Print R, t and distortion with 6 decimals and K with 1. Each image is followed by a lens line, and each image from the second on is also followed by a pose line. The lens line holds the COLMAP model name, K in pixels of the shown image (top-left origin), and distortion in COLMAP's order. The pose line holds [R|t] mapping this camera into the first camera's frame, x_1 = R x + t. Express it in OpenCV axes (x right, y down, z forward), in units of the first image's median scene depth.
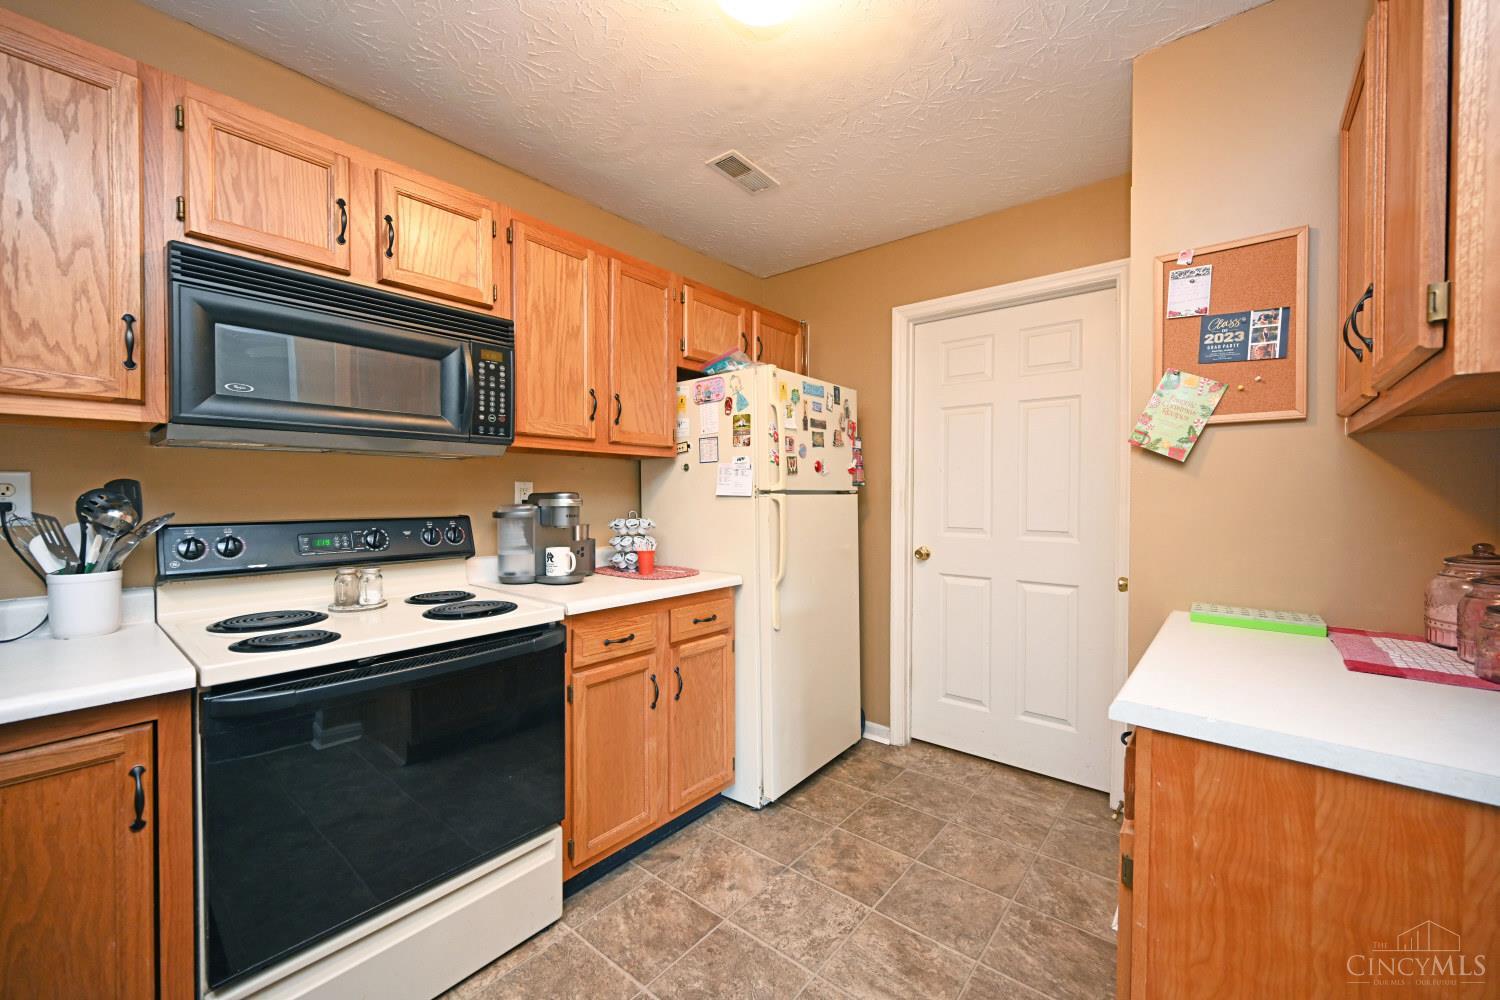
lens RADIAL K [[594.0, 0, 752.5], [0, 594.0, 502.1], [0, 0, 1]] dist [0.000929, 0.000252]
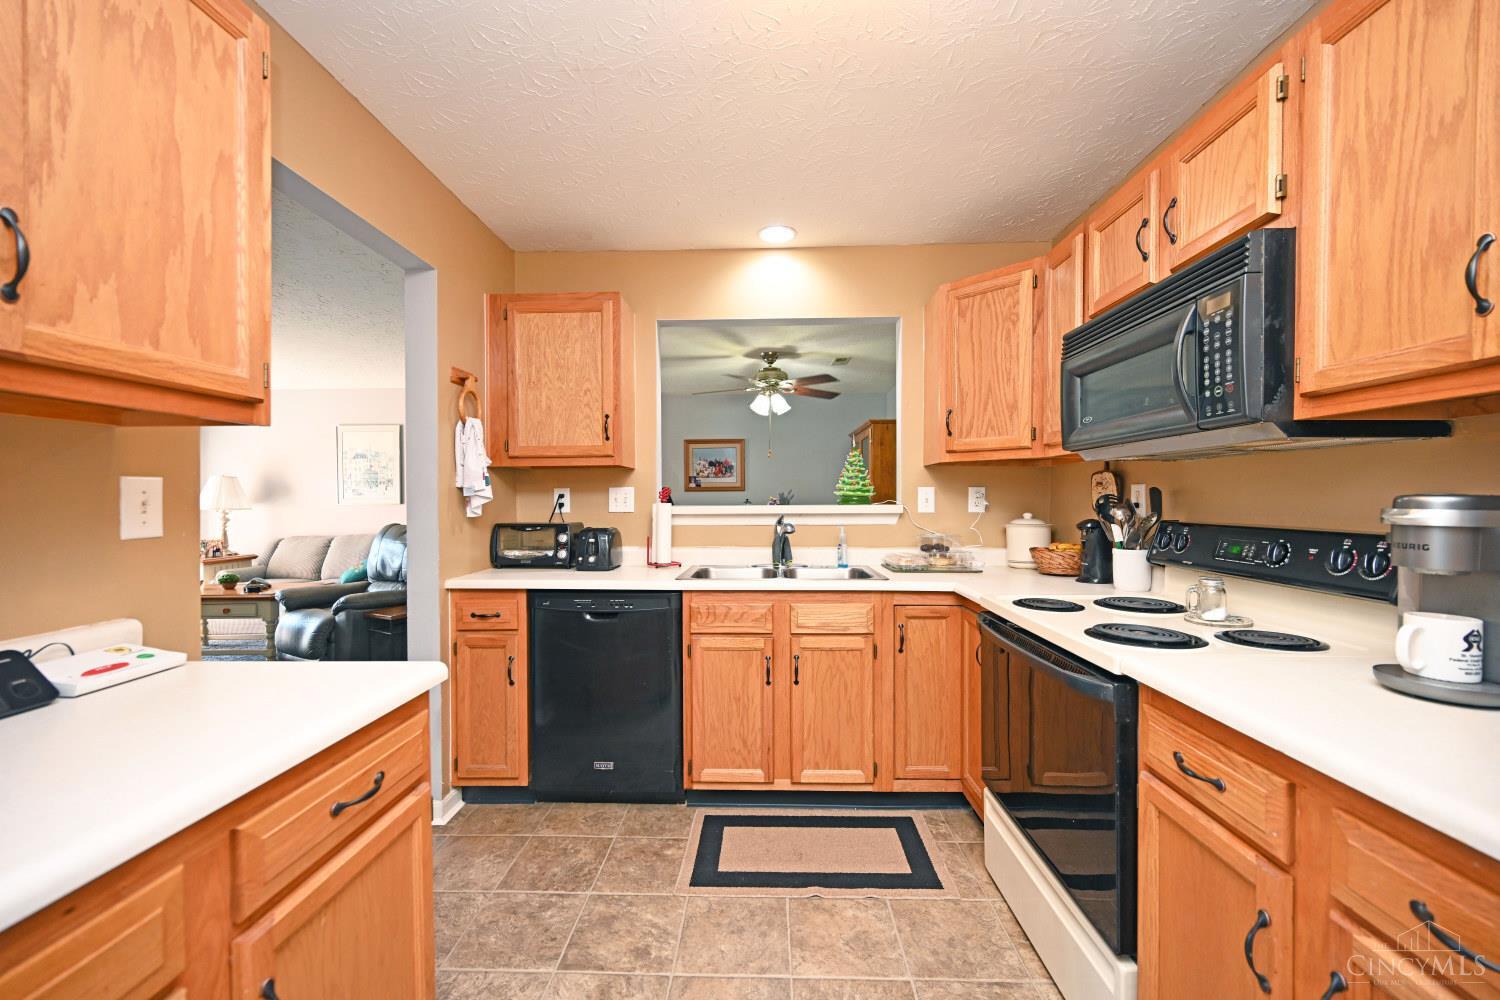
lens RADIAL K [[594.0, 0, 748.4], [0, 594.0, 502.3], [0, 0, 1]] dist [0.000929, 0.000252]
pose [[-0.797317, 0.004591, -0.603543, 0.440117], [-0.008609, 0.999783, 0.018980, -0.017113], [0.603499, 0.020329, -0.797105, 1.231540]]
